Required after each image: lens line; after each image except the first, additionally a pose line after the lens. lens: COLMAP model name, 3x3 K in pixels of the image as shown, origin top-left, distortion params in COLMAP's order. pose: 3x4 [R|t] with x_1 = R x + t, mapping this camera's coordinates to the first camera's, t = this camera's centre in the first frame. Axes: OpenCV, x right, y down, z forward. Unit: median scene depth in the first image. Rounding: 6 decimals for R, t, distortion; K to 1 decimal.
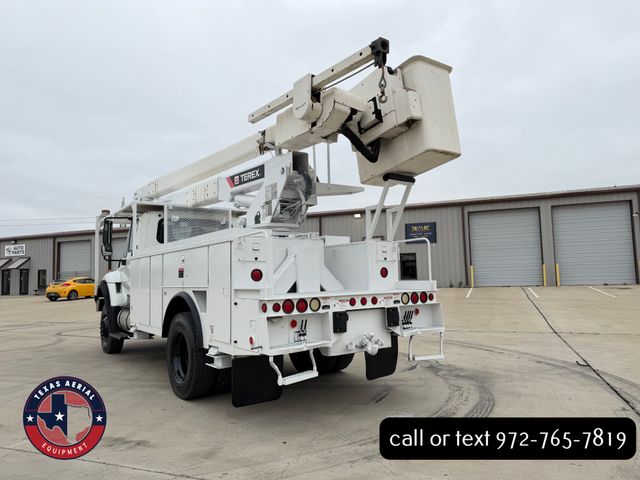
lens RADIAL K [[449.9, 0, 323.1], [0, 449.9, 235.3], [0, 0, 1]] dist [0.081915, -0.105256]
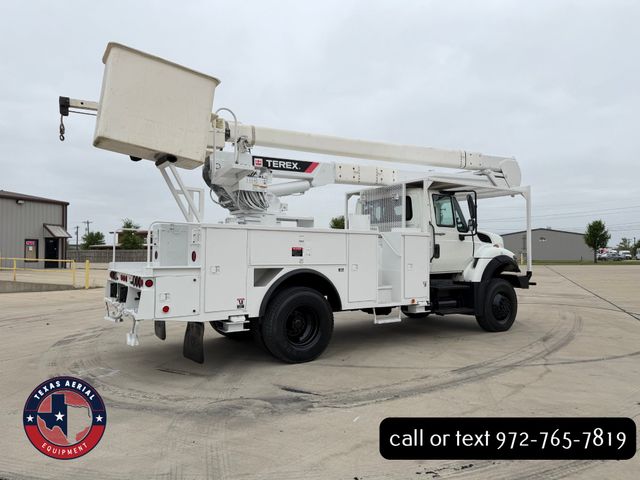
lens RADIAL K [[449.9, 0, 323.5], [0, 449.9, 238.6], [0, 0, 1]] dist [0.081915, -0.105256]
pose [[-0.043454, -0.006098, -0.999037, 1.063579], [0.086544, 0.996199, -0.009845, 0.075260], [0.995300, -0.086888, -0.042761, 1.275490]]
